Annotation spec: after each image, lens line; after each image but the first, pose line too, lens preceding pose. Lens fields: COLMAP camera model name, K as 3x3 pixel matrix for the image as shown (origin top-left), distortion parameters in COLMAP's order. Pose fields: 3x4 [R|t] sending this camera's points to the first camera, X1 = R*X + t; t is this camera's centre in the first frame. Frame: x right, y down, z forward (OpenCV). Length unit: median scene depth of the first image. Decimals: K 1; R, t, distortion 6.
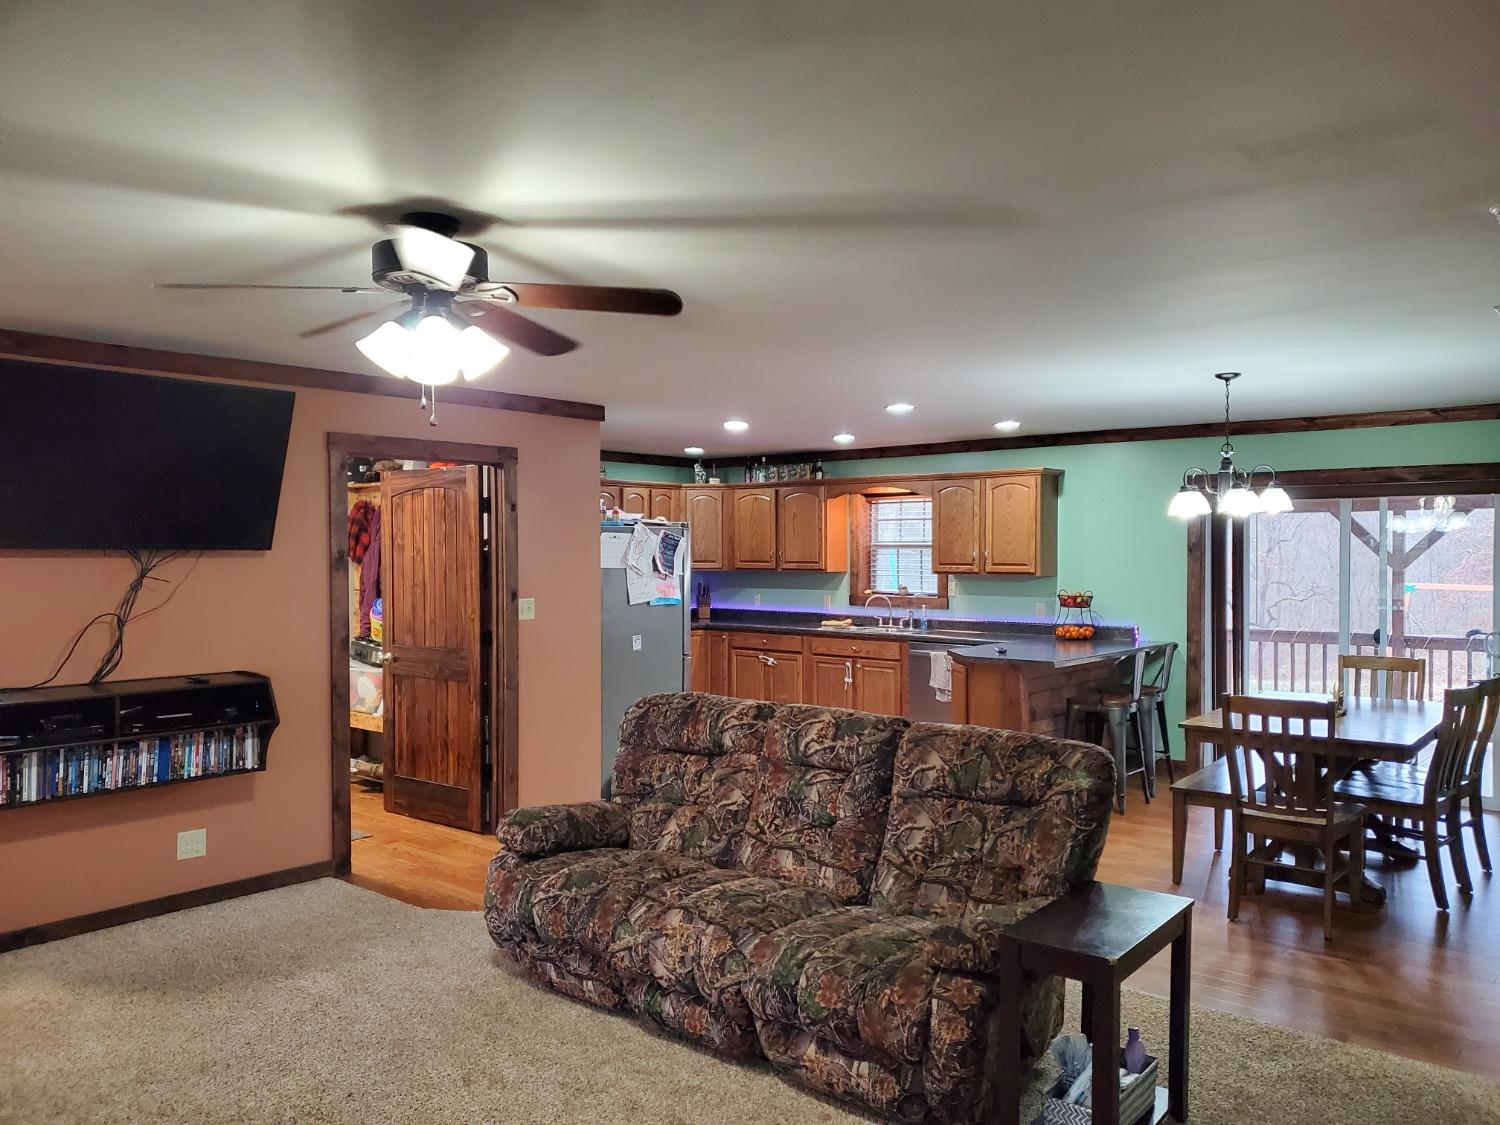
lens RADIAL K [[1158.2, 0, 741.6], [0, 1158.2, 566.3], [0, 0, 1]] dist [0.059733, -0.059660]
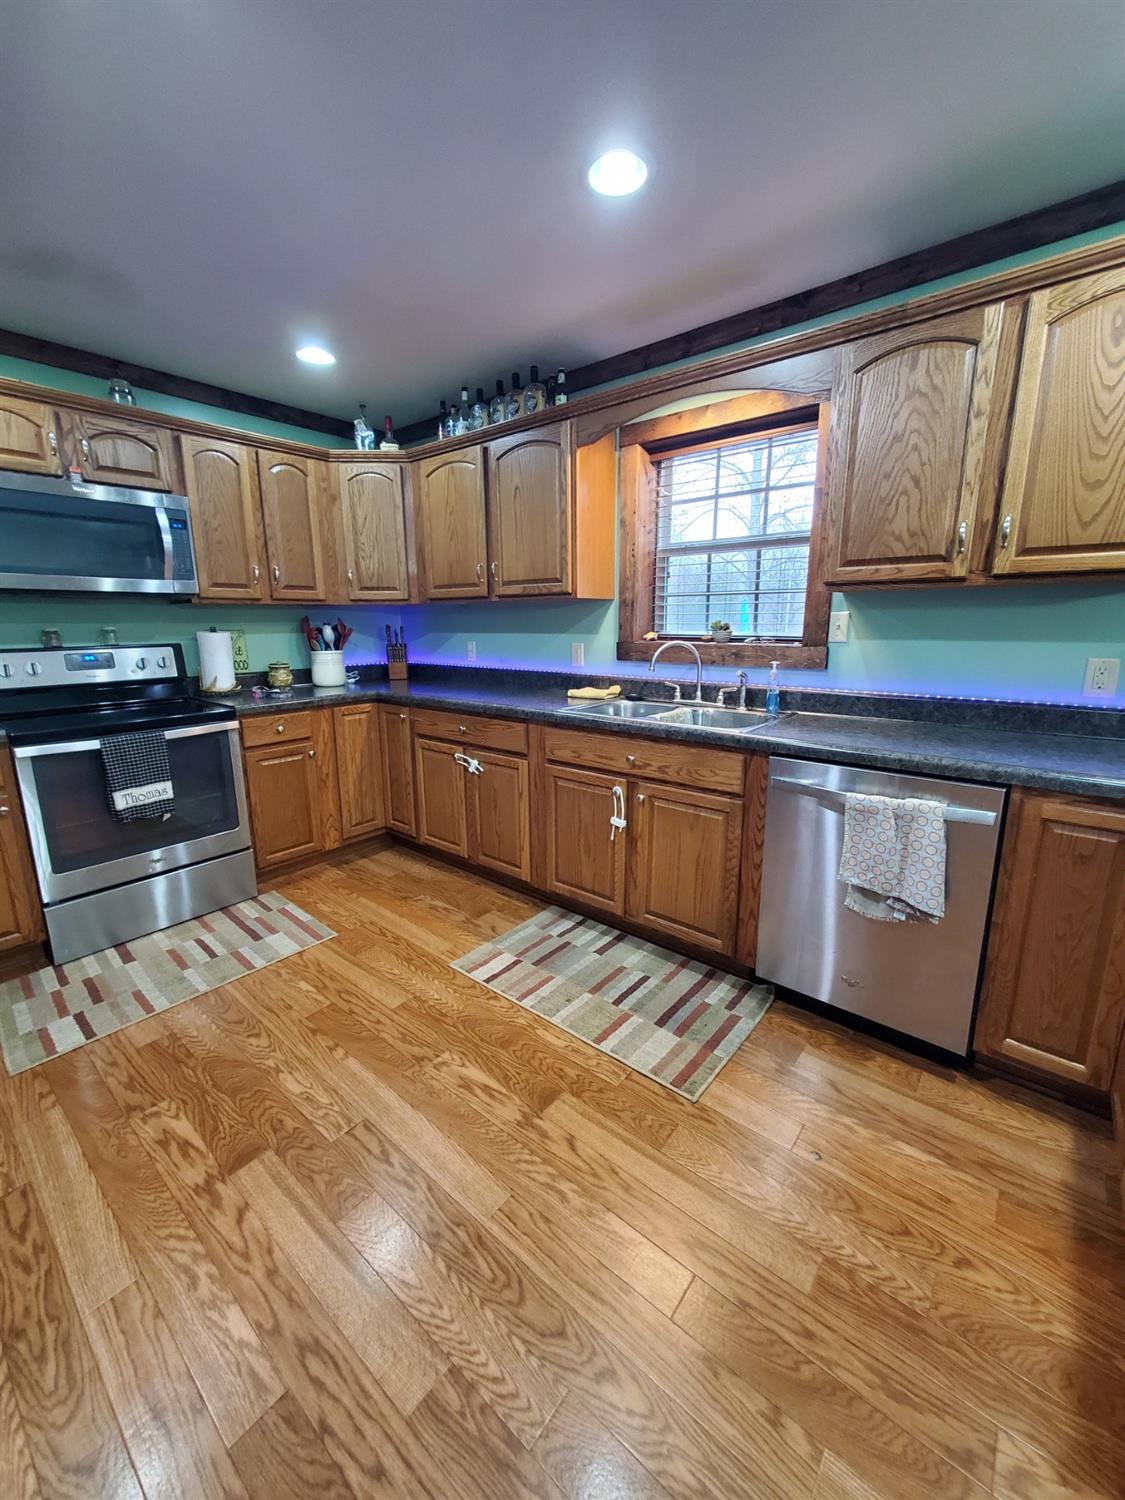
lens RADIAL K [[587.0, 0, 554.9], [0, 587.0, 739.5], [0, 0, 1]] dist [0.000376, -0.001352]
pose [[0.999856, -0.010357, 0.013413, 0.117440], [0.007674, 0.982416, 0.186549, 0.036489], [-0.015110, -0.186419, 0.982354, 1.432915]]
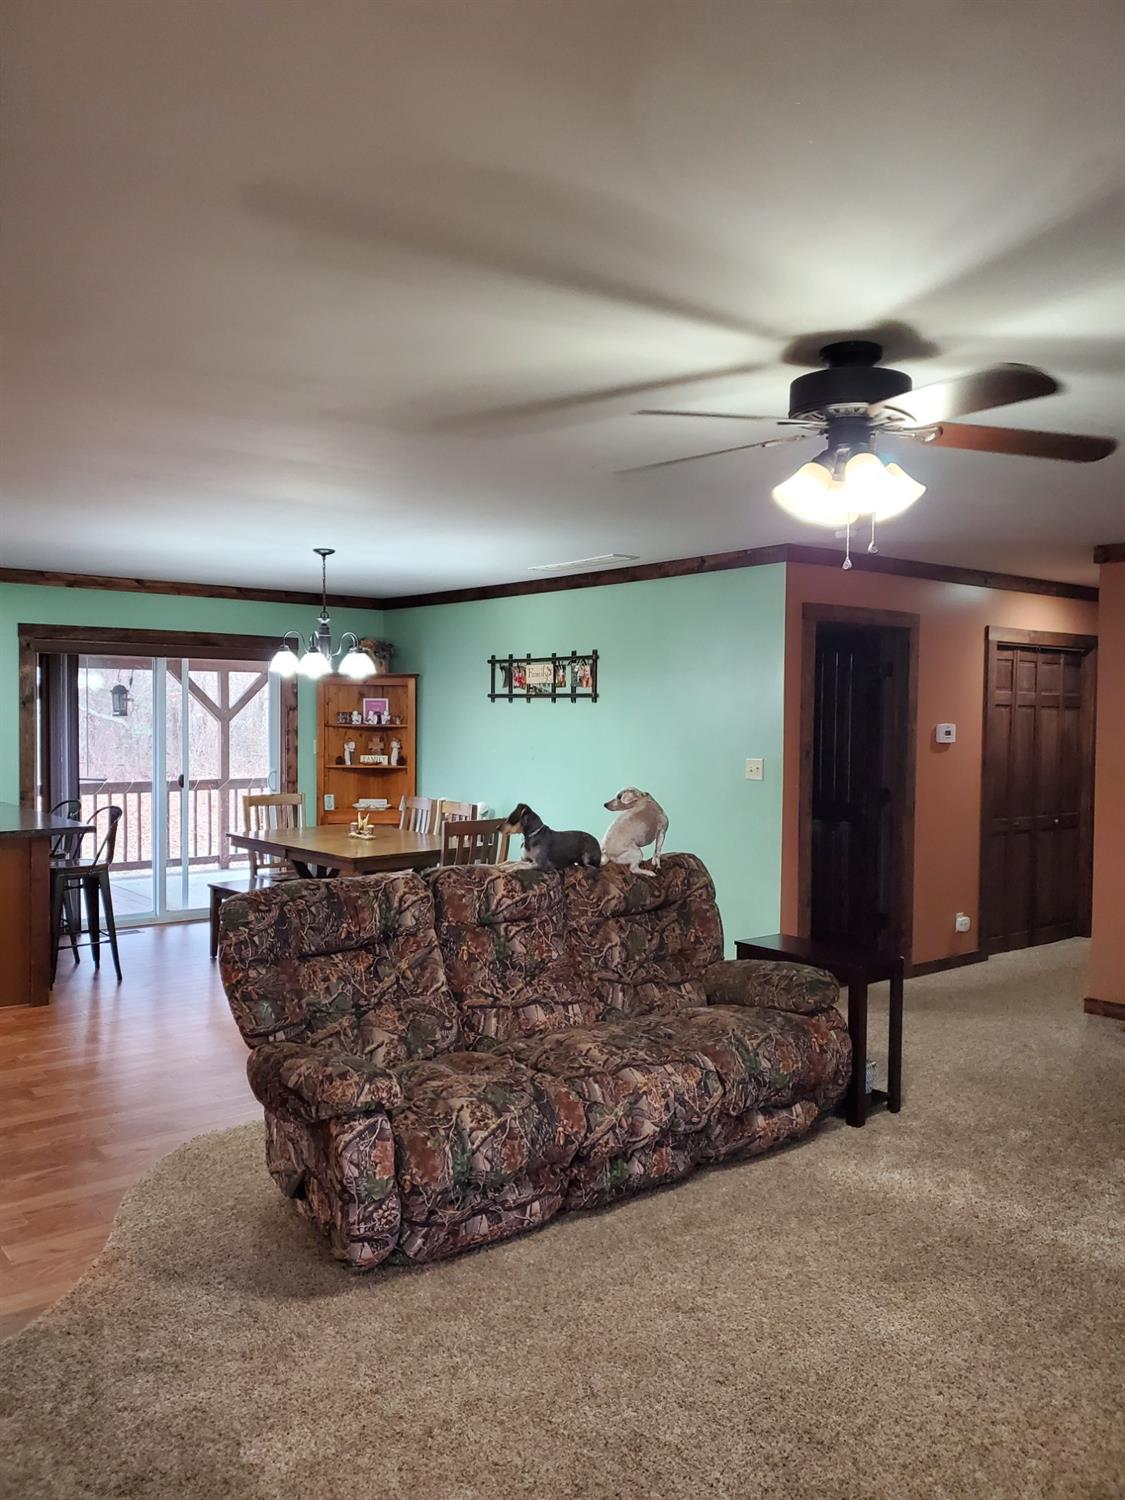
lens RADIAL K [[1158.2, 0, 559.6], [0, 1158.2, 752.2], [0, 0, 1]] dist [0.059733, -0.059660]
pose [[0.199780, -0.036864, 0.979147, -0.769136], [0.010882, 0.999314, 0.035403, -0.006191], [-0.979780, 0.003583, 0.200045, 0.647640]]
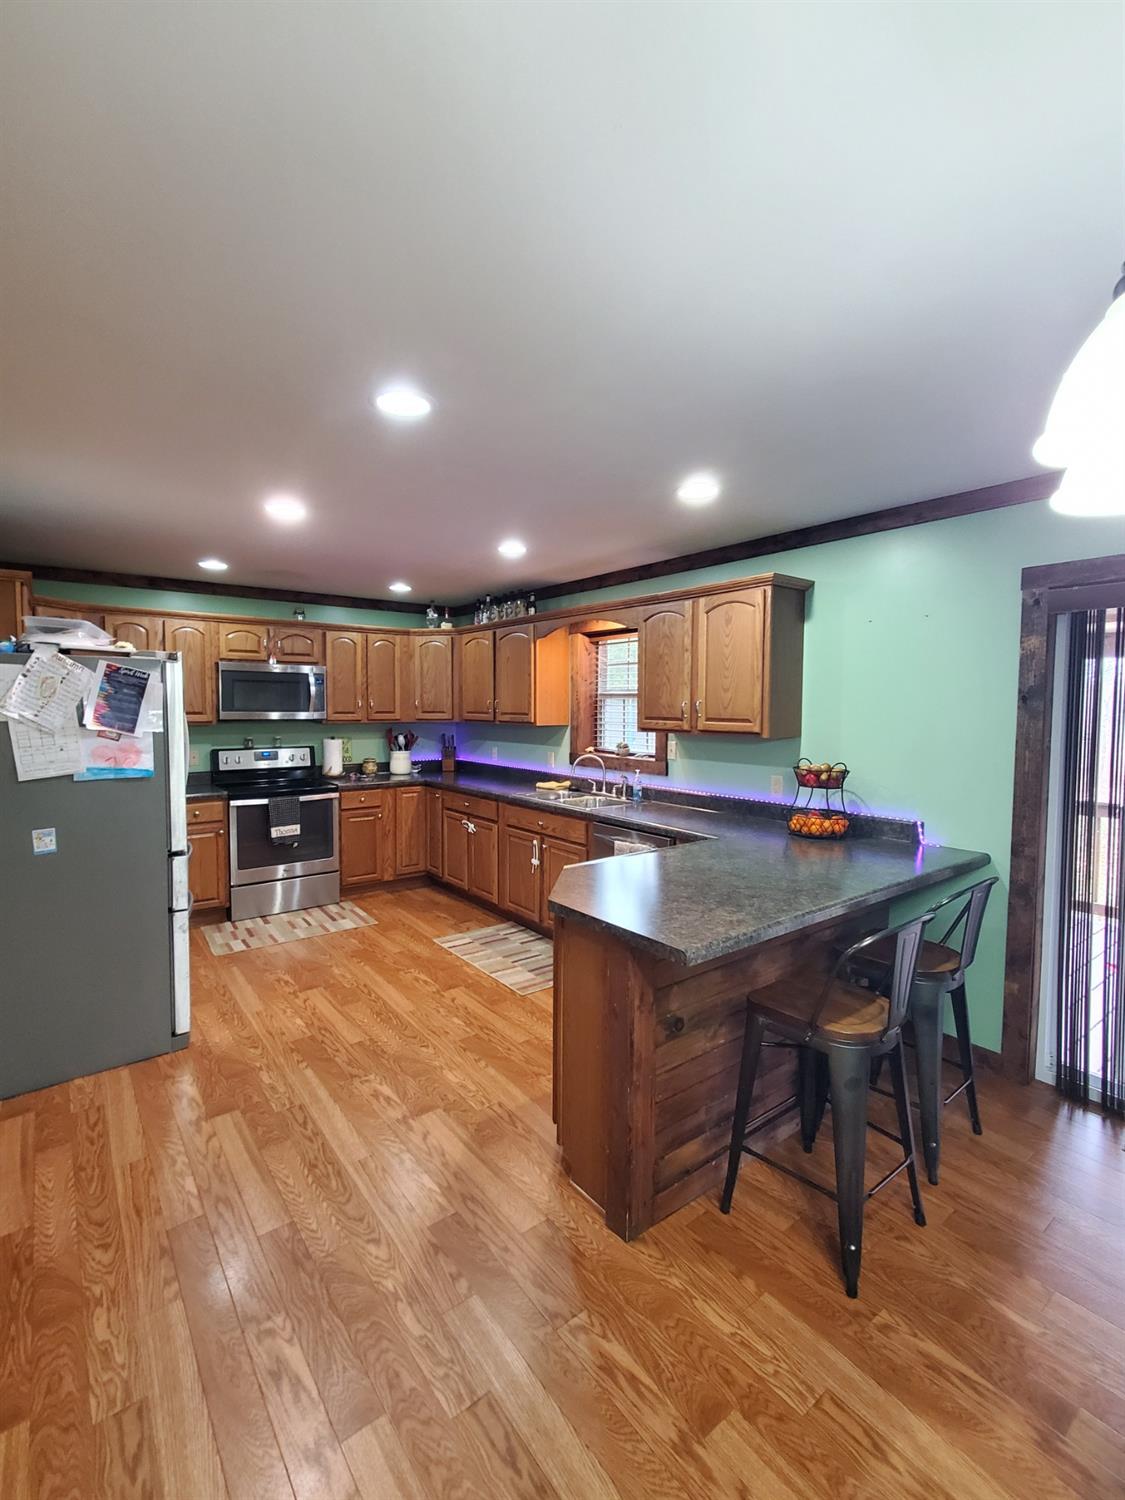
lens RADIAL K [[661.1, 0, 560.0], [0, 661.1, 738.9], [0, 0, 1]] dist [0.001053, 0.000495]
pose [[0.979741, 0.016401, -0.199596, 0.371053], [-0.009163, 0.999268, 0.037131, -0.007011], [0.200059, -0.034550, 0.979174, 1.040442]]
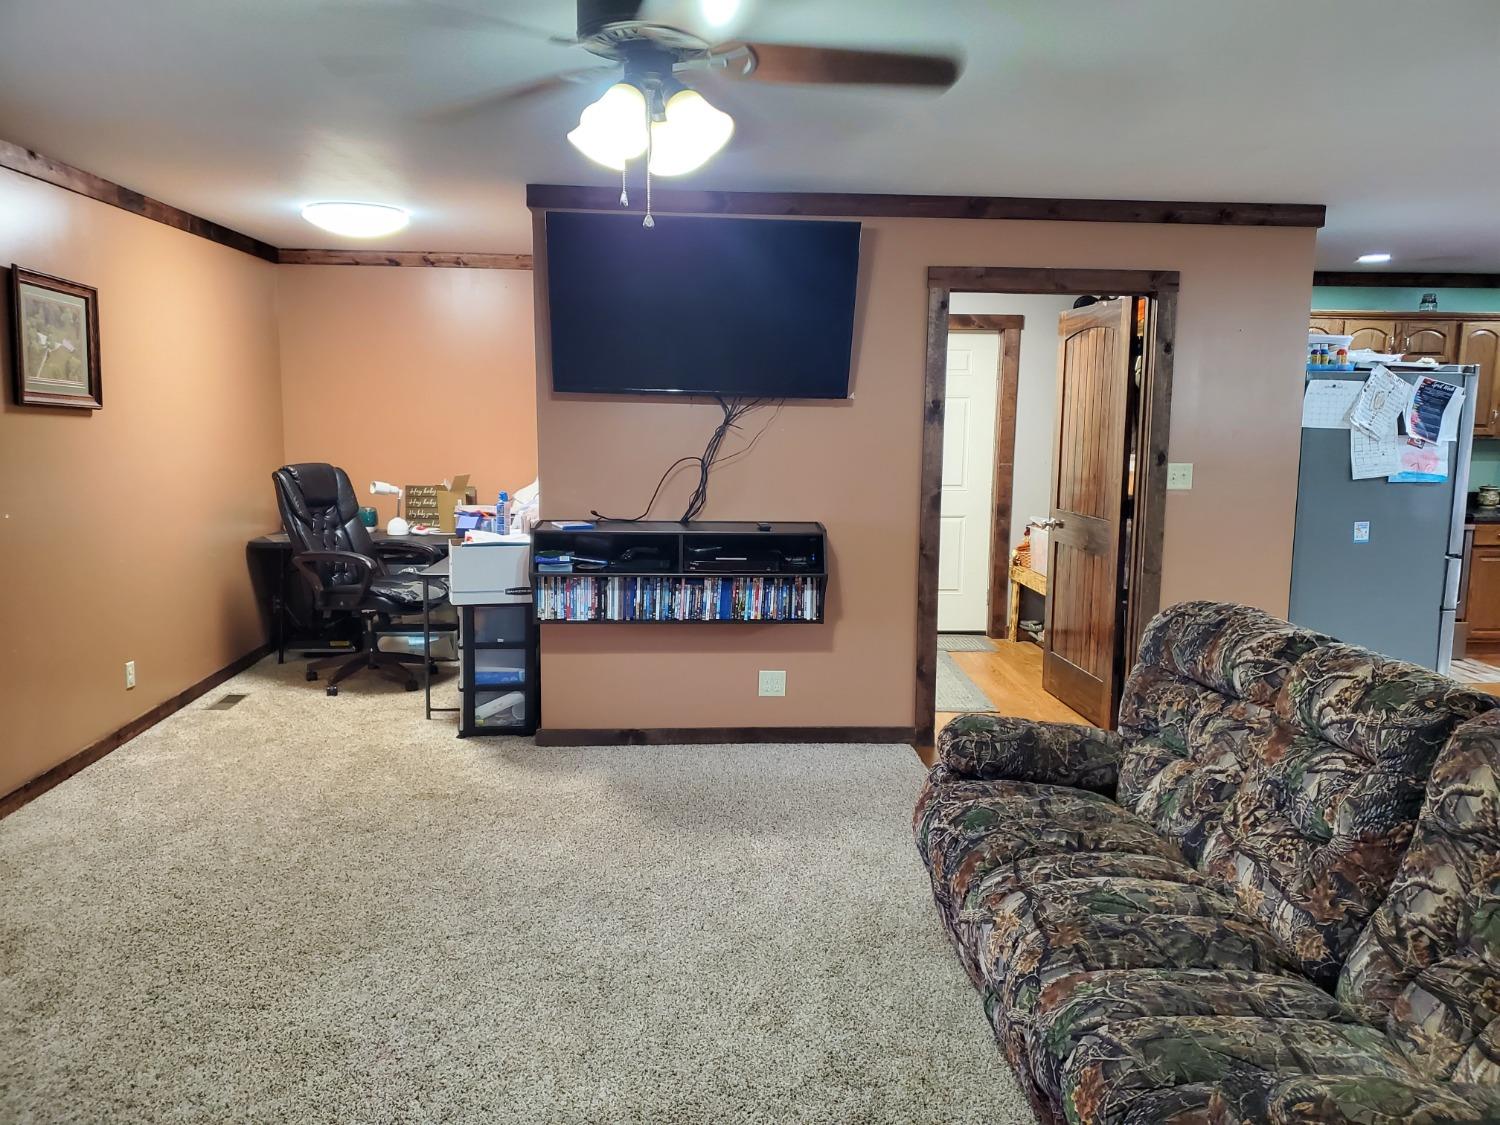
lens RADIAL K [[1158.2, 0, 764.2], [0, 1158.2, 562.4], [0, 0, 1]] dist [0.059733, -0.059660]
pose [[0.708111, 0.106637, -0.698003, 0.239230], [-0.025919, 0.991790, 0.125226, 0.002849], [0.705626, -0.070582, 0.705061, 0.295806]]
